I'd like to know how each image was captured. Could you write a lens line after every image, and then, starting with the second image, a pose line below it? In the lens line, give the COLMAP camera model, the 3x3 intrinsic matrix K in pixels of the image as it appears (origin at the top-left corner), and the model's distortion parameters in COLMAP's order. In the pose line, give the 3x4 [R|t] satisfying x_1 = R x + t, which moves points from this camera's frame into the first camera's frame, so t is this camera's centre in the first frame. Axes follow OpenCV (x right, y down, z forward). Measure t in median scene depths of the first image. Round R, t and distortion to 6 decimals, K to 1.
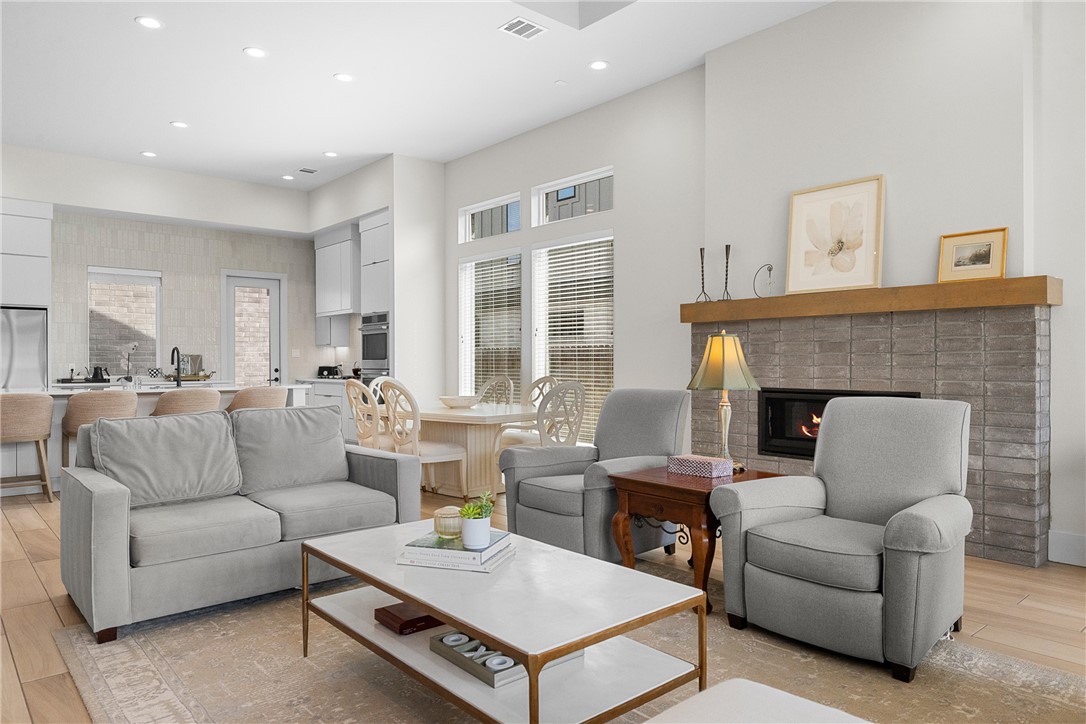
lens RADIAL K [[714.1, 0, 543.0], [0, 714.1, 362.0], [0, 0, 1]] dist [0.003057, 0.000809]
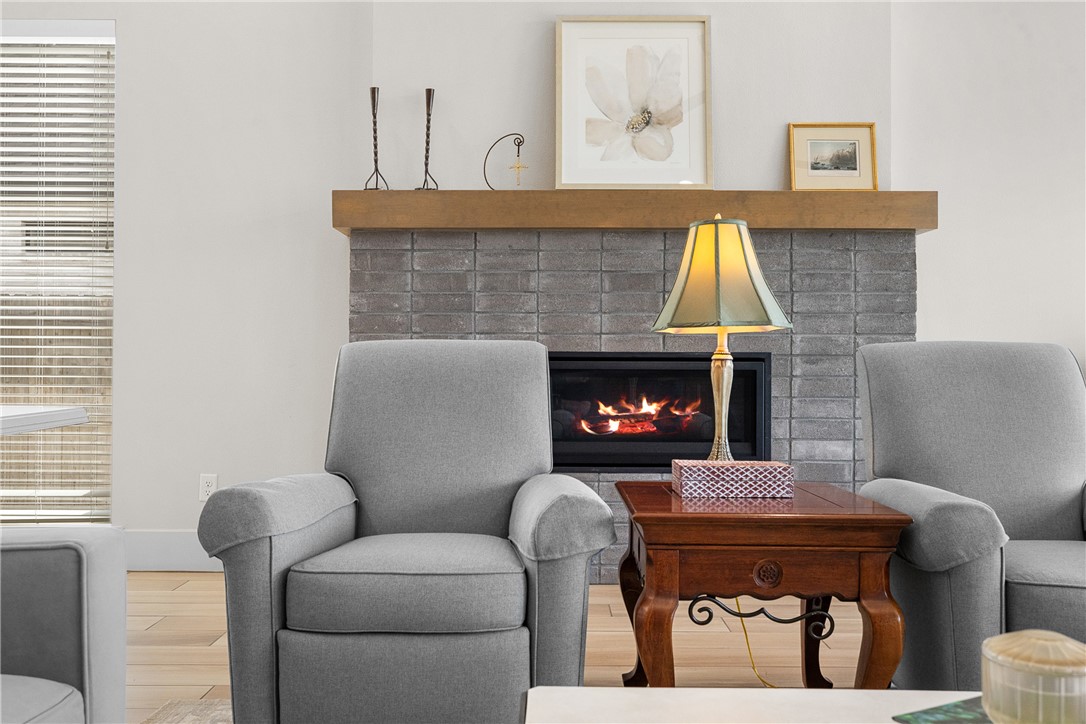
lens RADIAL K [[1032.6, 0, 543.0], [0, 1032.6, 362.0], [0, 0, 1]] dist [-0.006256, -0.004939]
pose [[0.659982, 0.009412, 0.751223, -0.309922], [-0.004676, 0.999954, -0.008420, 0.055961], [-0.751267, 0.002045, 0.659995, 0.487584]]
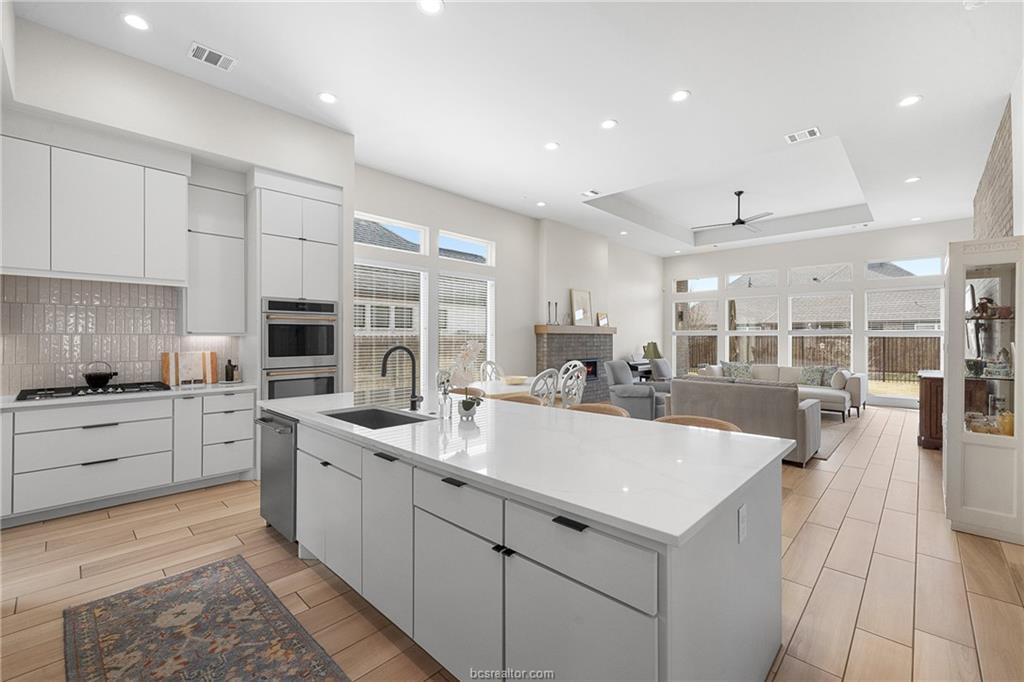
lens RADIAL K [[433.8, 0, 512.0], [0, 433.8, 341.0], [0, 0, 1]] dist [-0.000137, -0.000007]
pose [[-0.090310, -0.000069, 0.995914, -1.407594], [0.002299, 0.999997, 0.000277, -0.036385], [-0.995911, 0.002315, -0.090310, 1.488162]]
